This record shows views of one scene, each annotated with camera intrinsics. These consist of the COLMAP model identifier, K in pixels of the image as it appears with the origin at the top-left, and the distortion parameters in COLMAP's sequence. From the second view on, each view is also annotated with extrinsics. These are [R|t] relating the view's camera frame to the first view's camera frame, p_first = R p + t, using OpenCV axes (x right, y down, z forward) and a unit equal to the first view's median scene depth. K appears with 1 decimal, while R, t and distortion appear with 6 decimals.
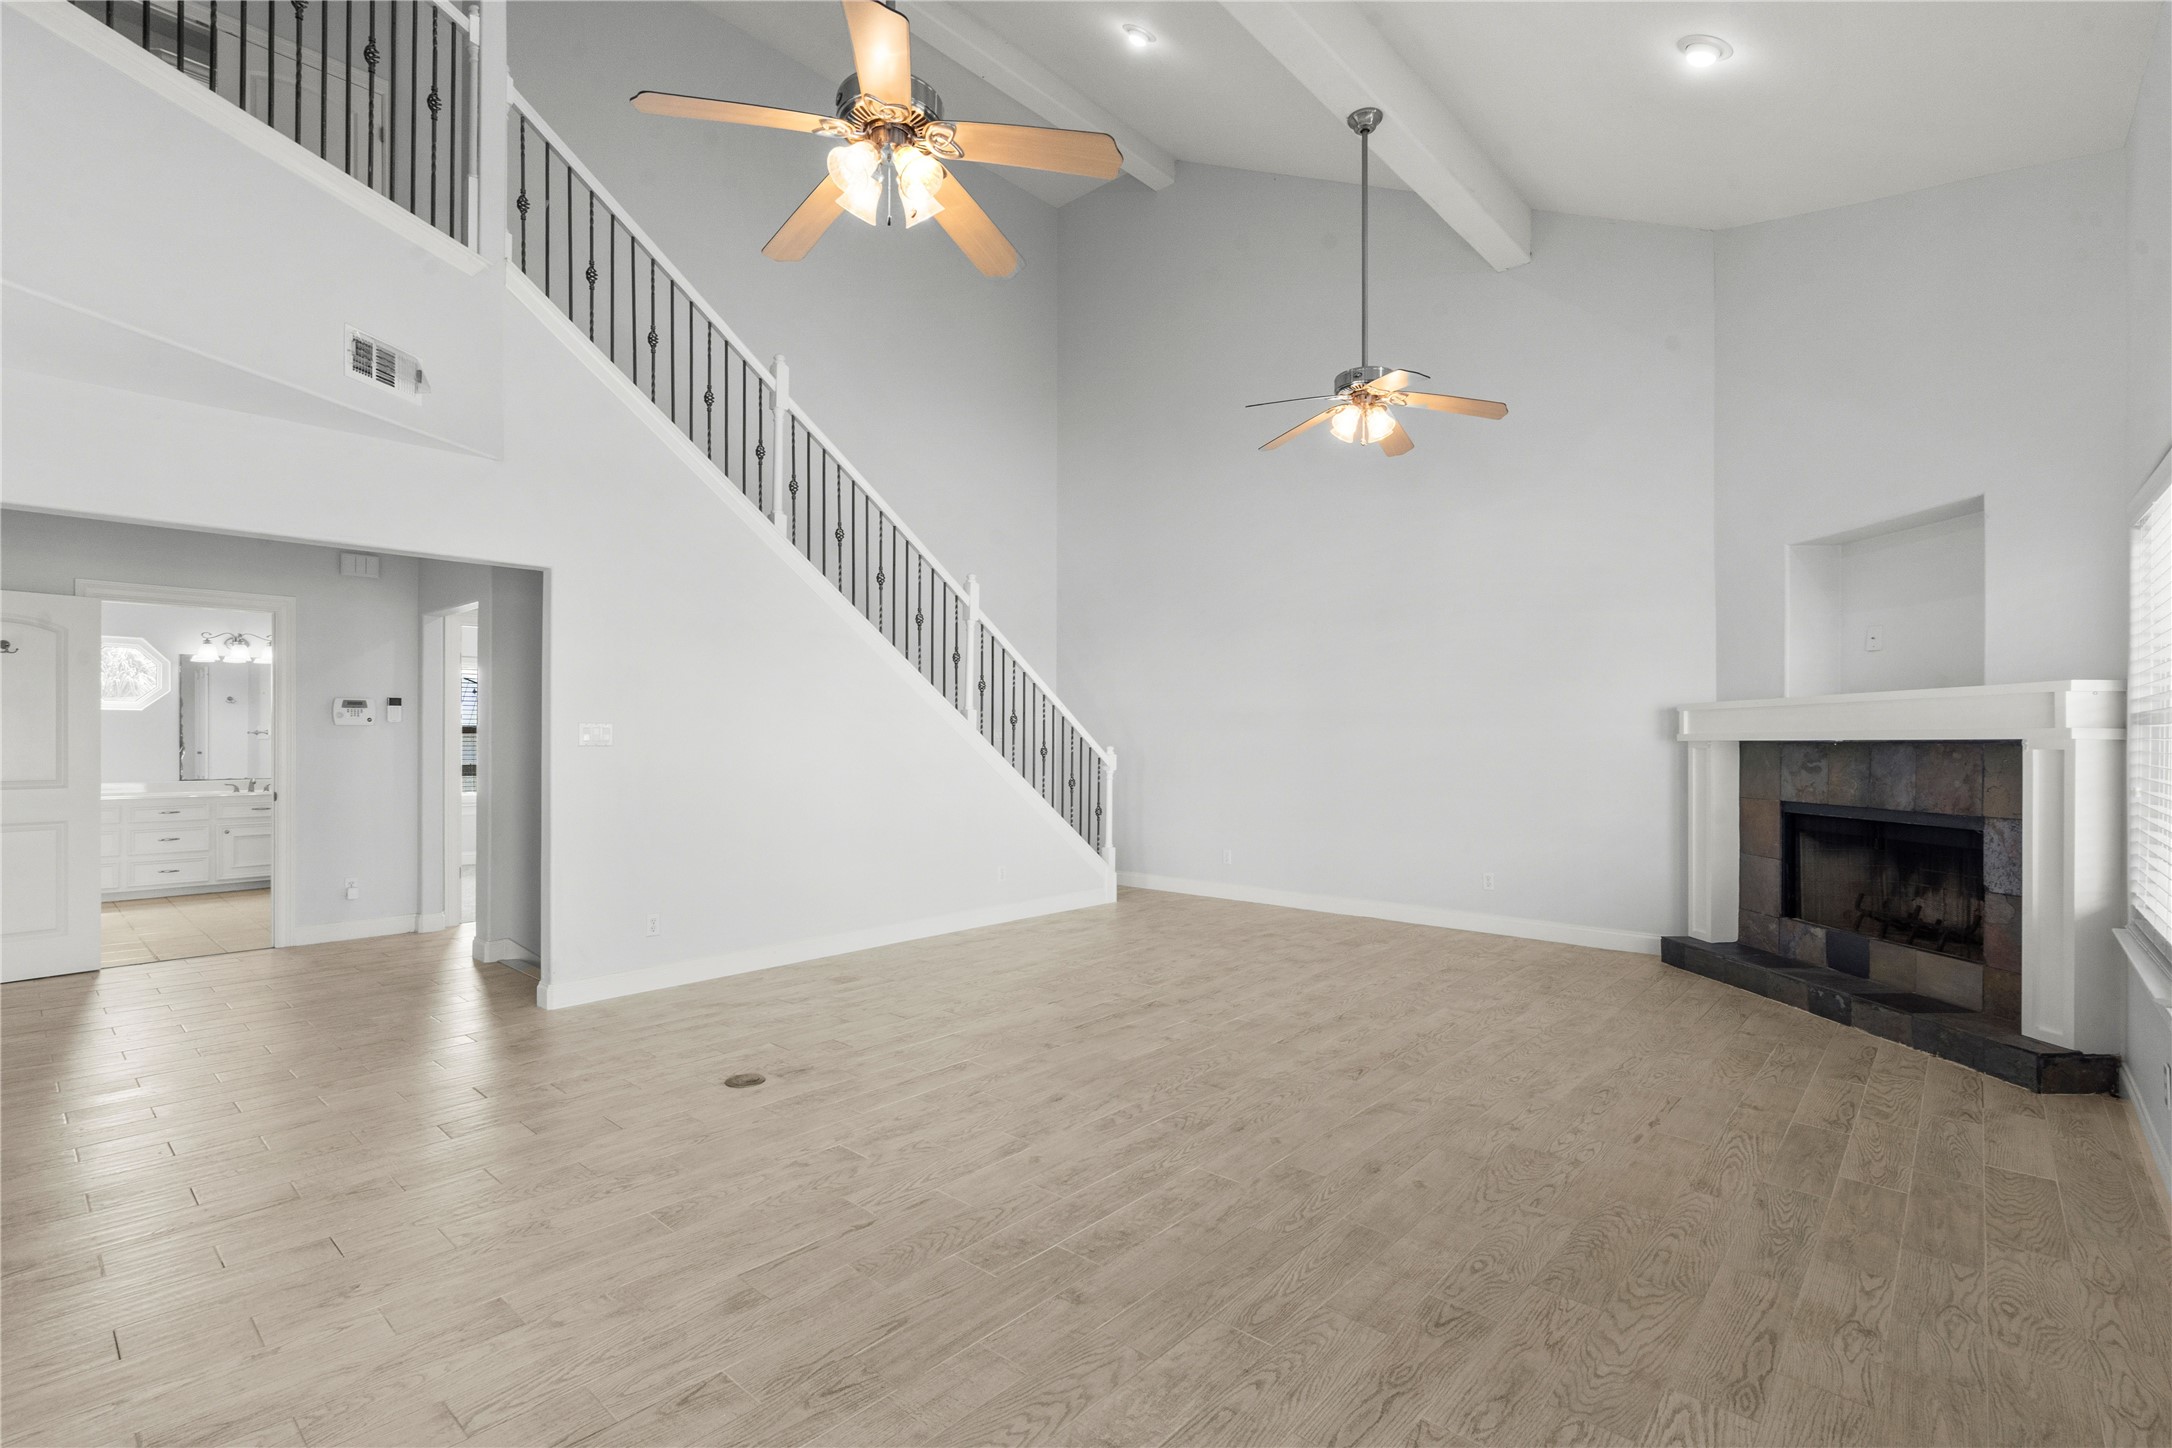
lens RADIAL K [[975.7, 0, 1075.7], [0, 975.7, 734.8], [0, 0, 1]] dist [-0.008759, 0.000353]
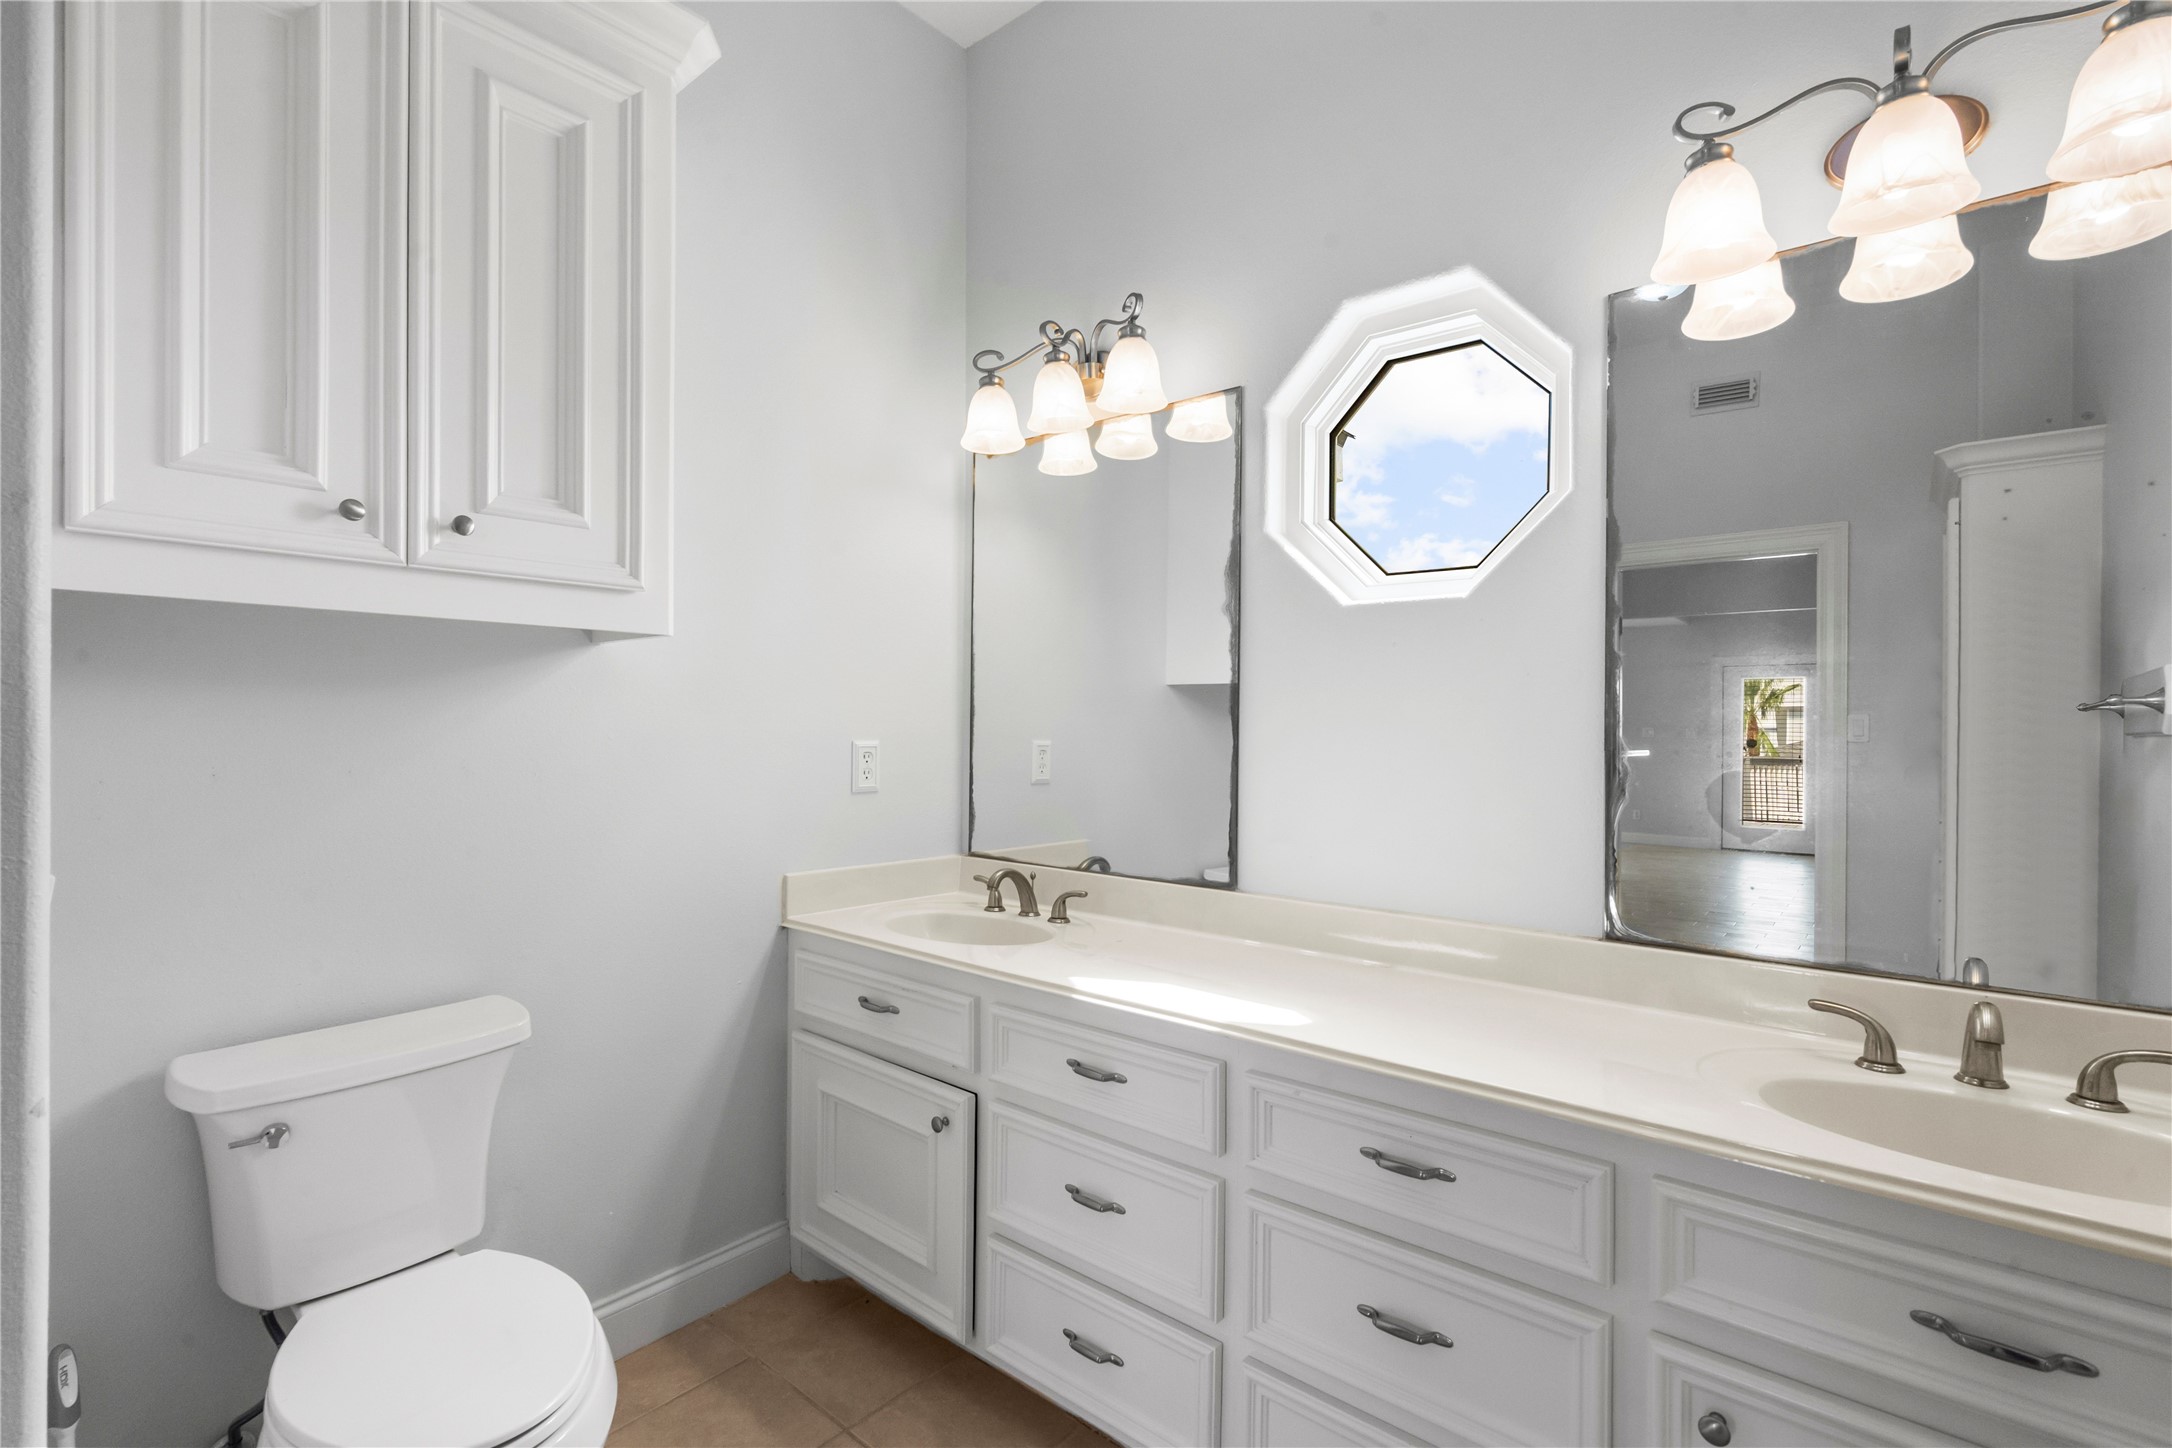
lens RADIAL K [[998.6, 0, 1080.2], [0, 998.6, 734.6], [0, 0, 1]] dist [0.000032, 0.001301]
pose [[0.019139, 0.002525, -0.999814, -0.721284], [-0.005473, 0.999982, 0.002421, 0.005463], [0.999802, 0.005426, 0.019152, 0.885244]]
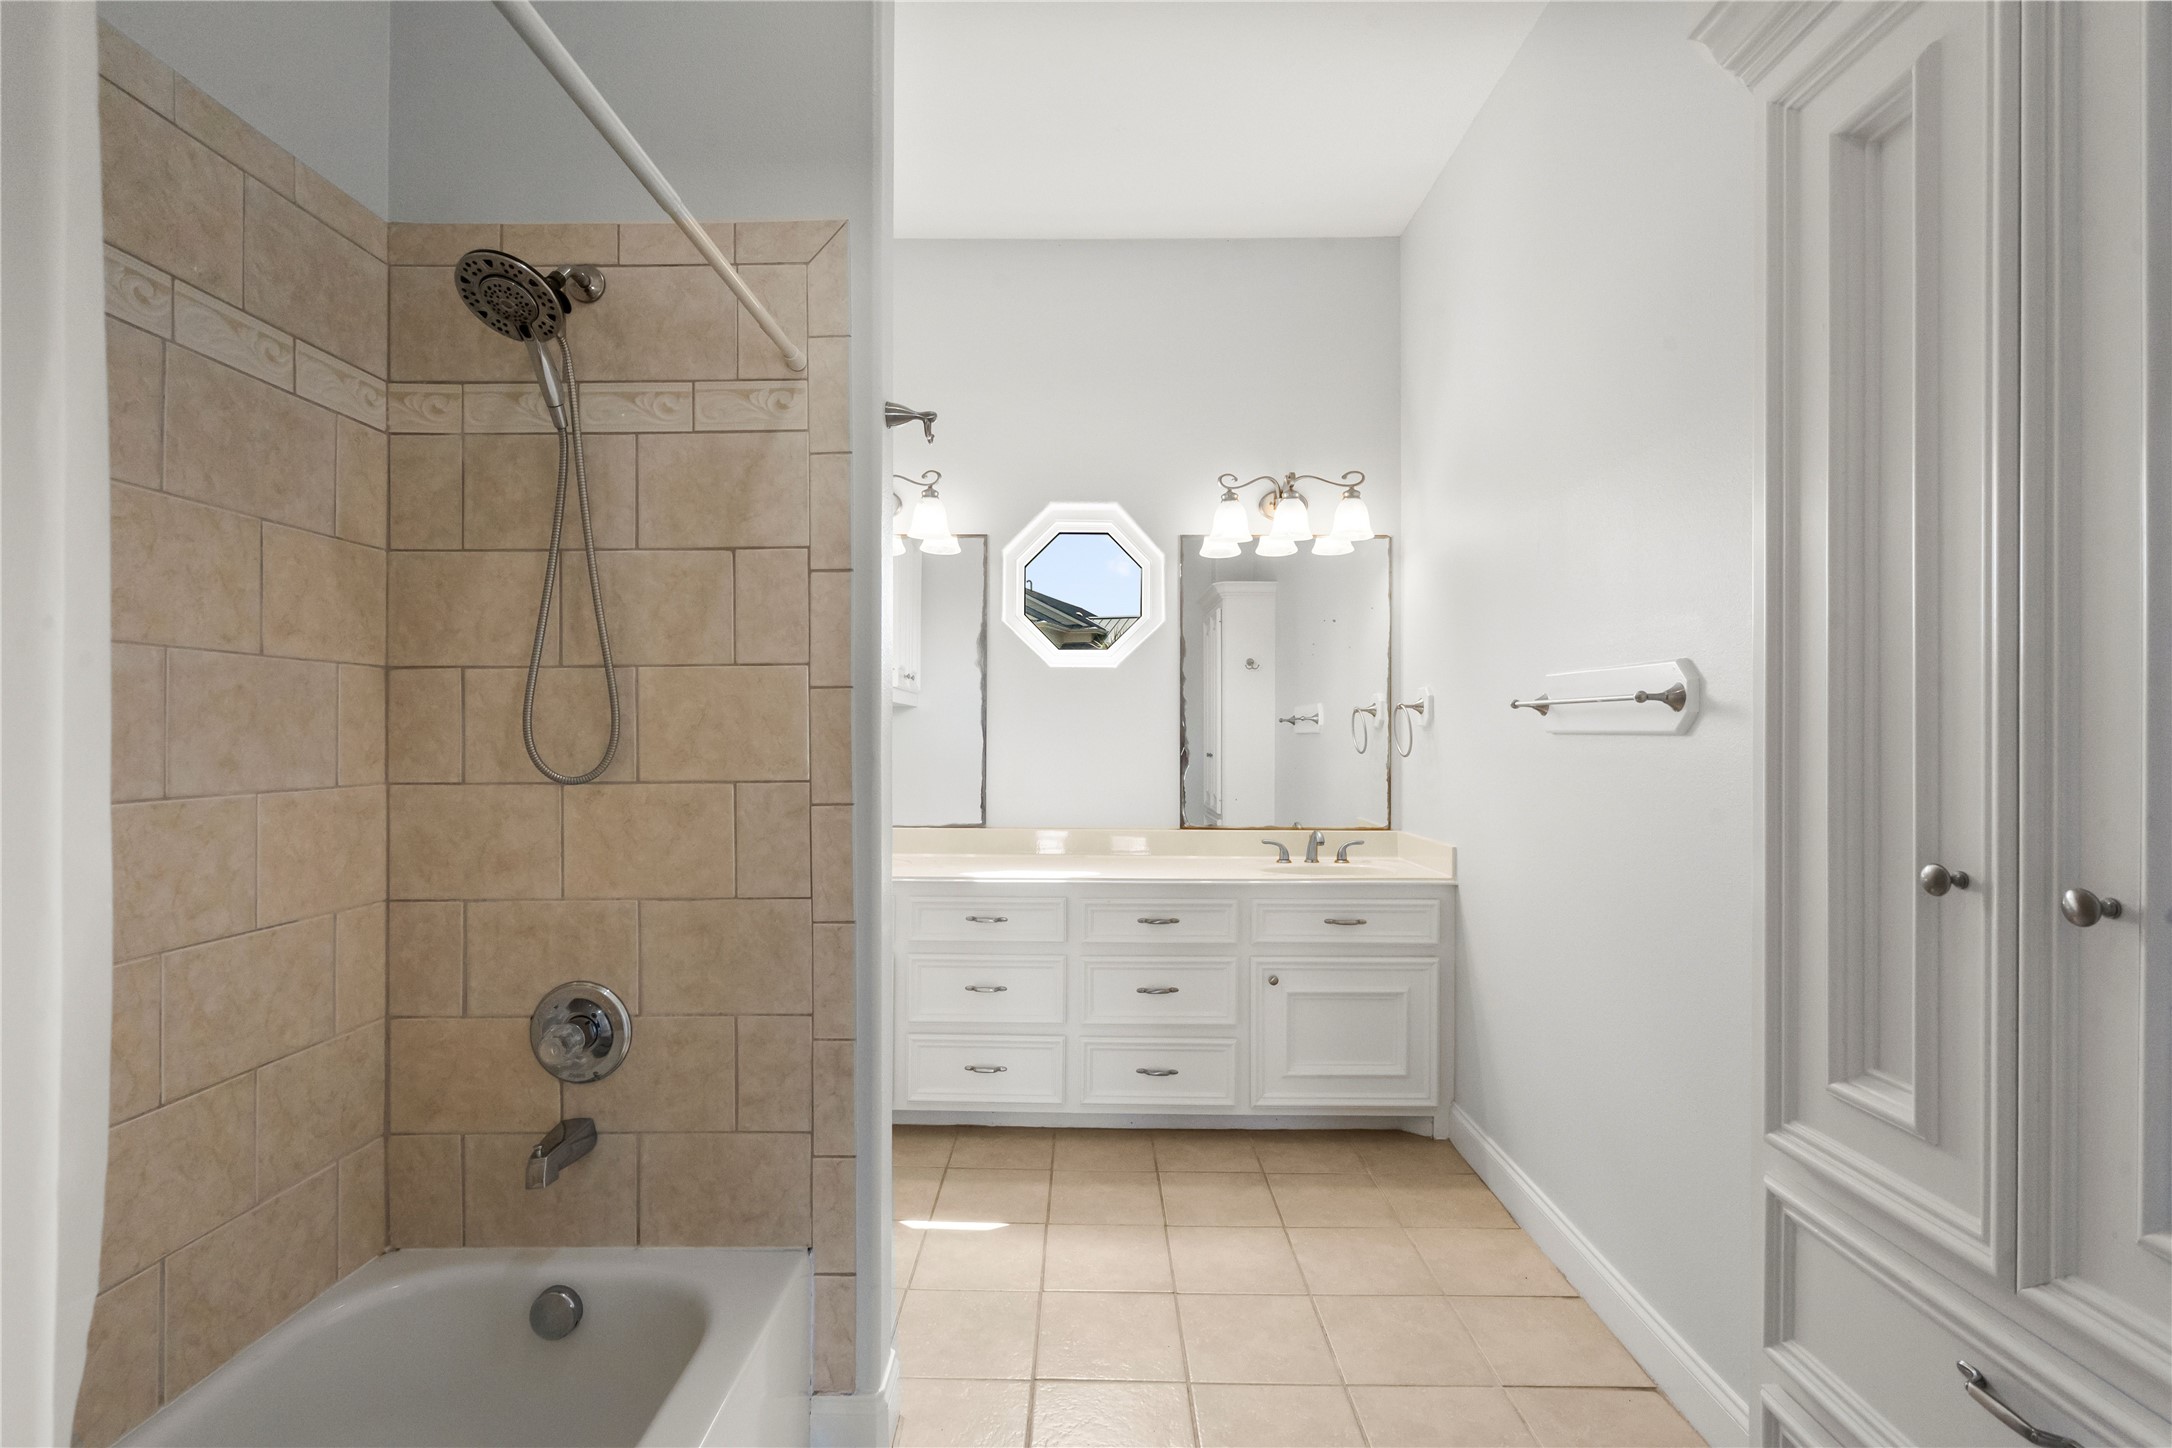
lens RADIAL K [[998.6, 0, 1080.2], [0, 998.6, 734.6], [0, 0, 1]] dist [0.000032, 0.001301]
pose [[0.656529, -0.001671, -0.754299, -0.616701], [0.003926, 0.999992, 0.001201, 0.004403], [0.754290, -0.003750, 0.656530, 0.671715]]
